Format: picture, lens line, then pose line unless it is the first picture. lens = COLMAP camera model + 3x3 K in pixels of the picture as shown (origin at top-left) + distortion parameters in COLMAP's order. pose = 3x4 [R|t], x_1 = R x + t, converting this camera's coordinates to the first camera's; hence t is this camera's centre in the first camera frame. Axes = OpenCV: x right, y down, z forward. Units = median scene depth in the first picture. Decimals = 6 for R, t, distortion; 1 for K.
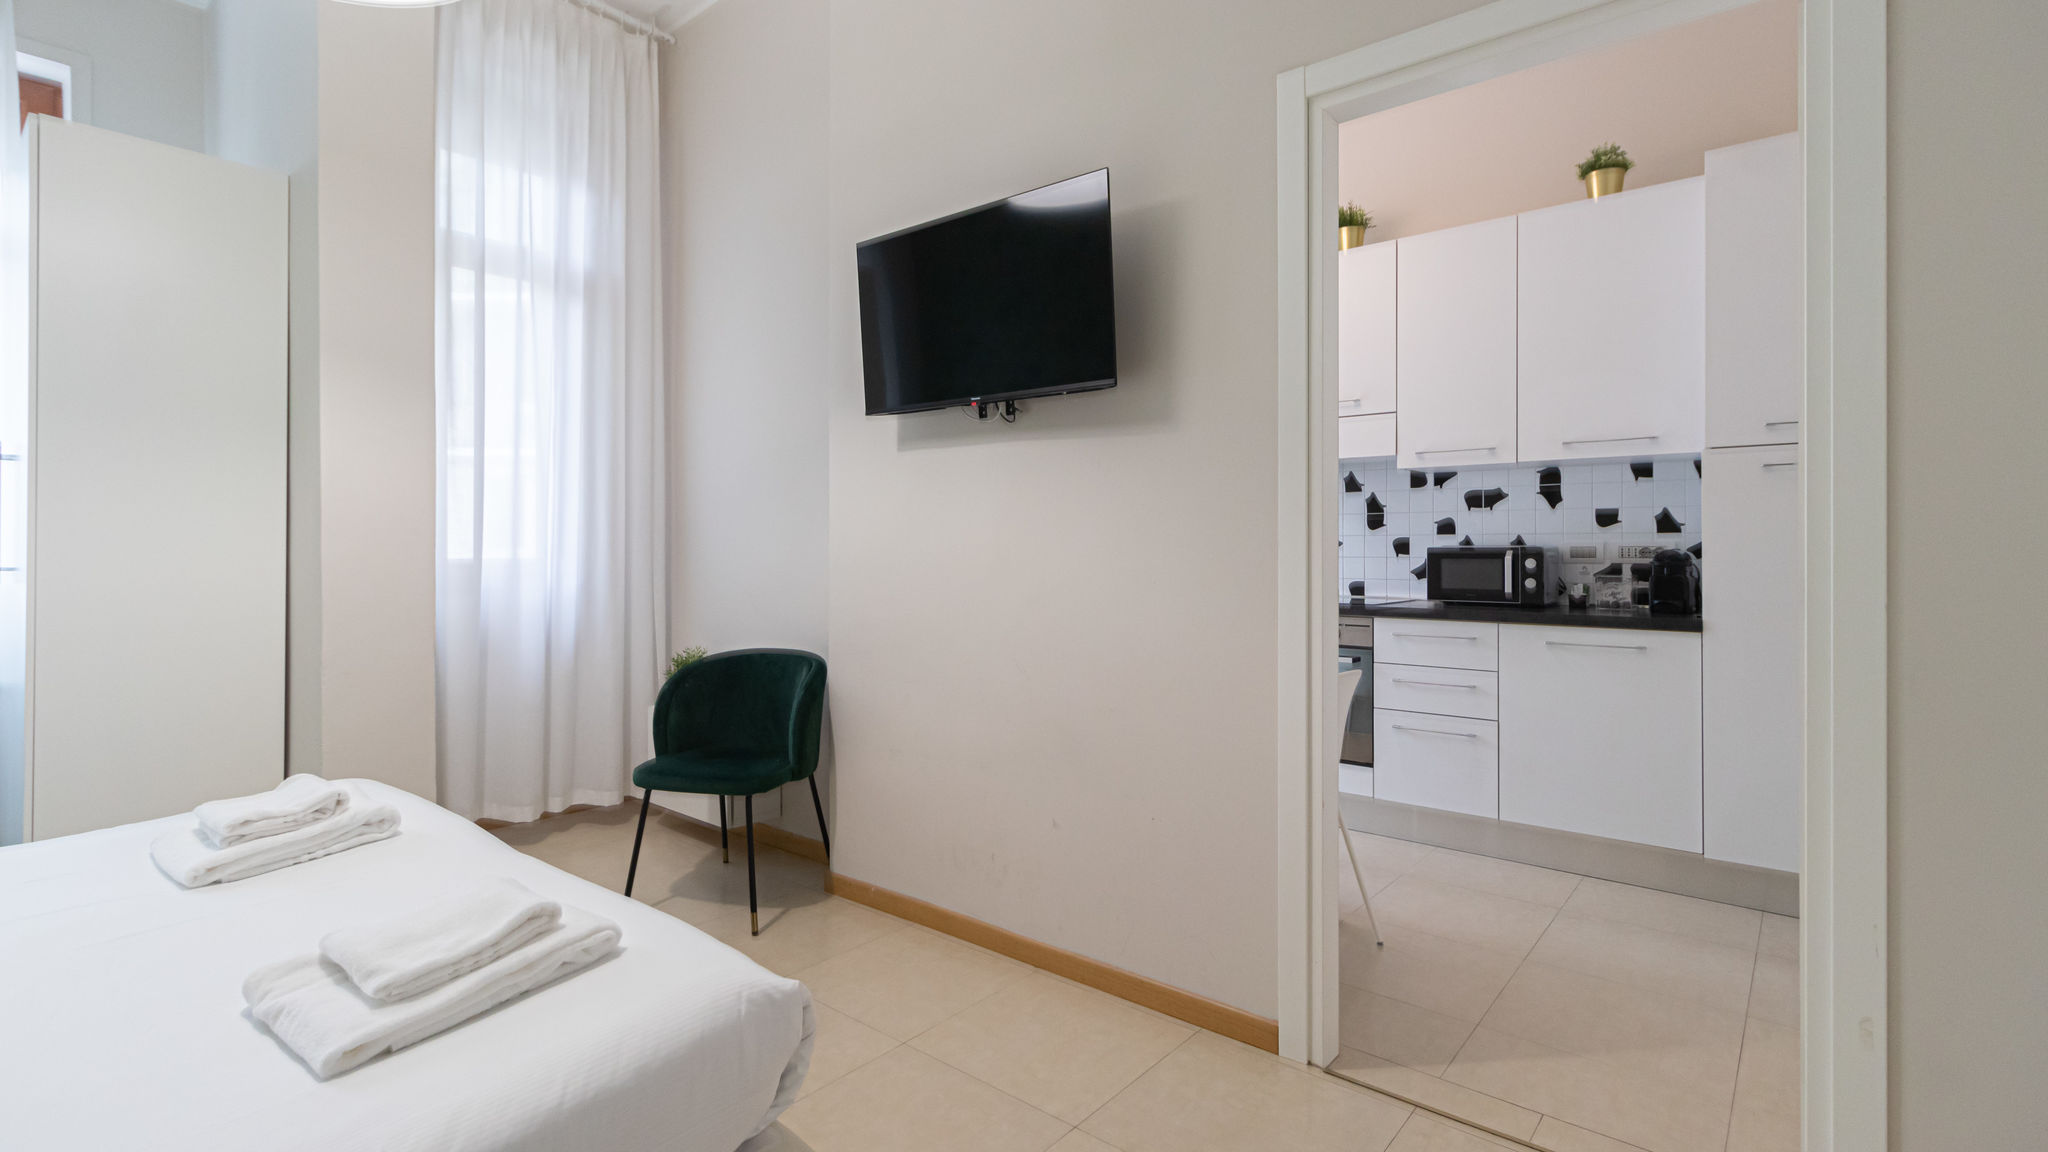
lens RADIAL K [[976.7, 0, 1033.2], [0, 976.7, 547.8], [0, 0, 1]] dist [0.001684, 0.000497]
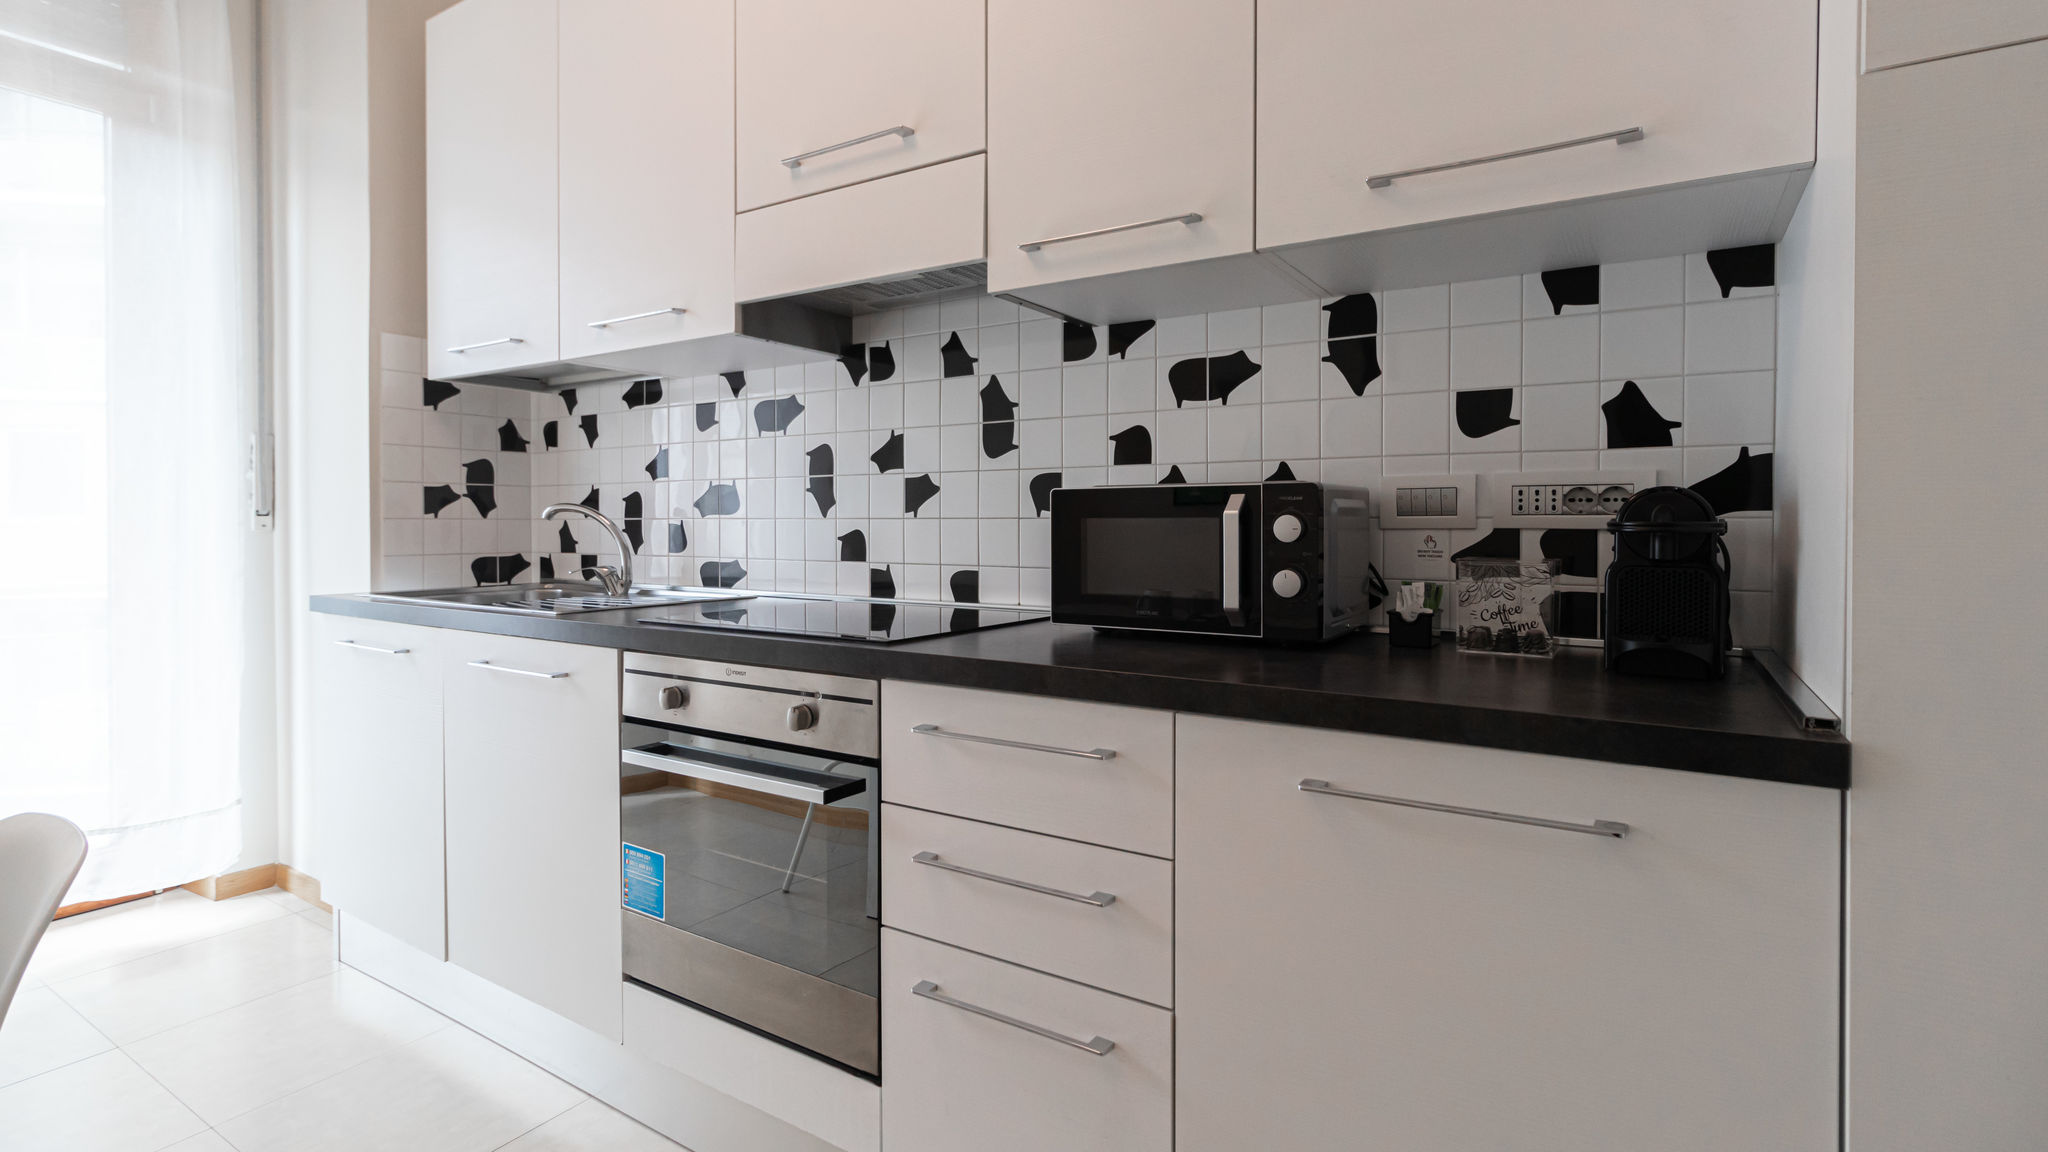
lens RADIAL K [[959.5, 0, 1046.9], [0, 959.5, 534.9], [0, 0, 1]] dist [0.001562, 0.000759]
pose [[0.992386, -0.002265, 0.123146, 0.364881], [0.000420, 0.999887, 0.015007, 0.013134], [-0.123166, -0.014841, 0.992275, 0.637851]]
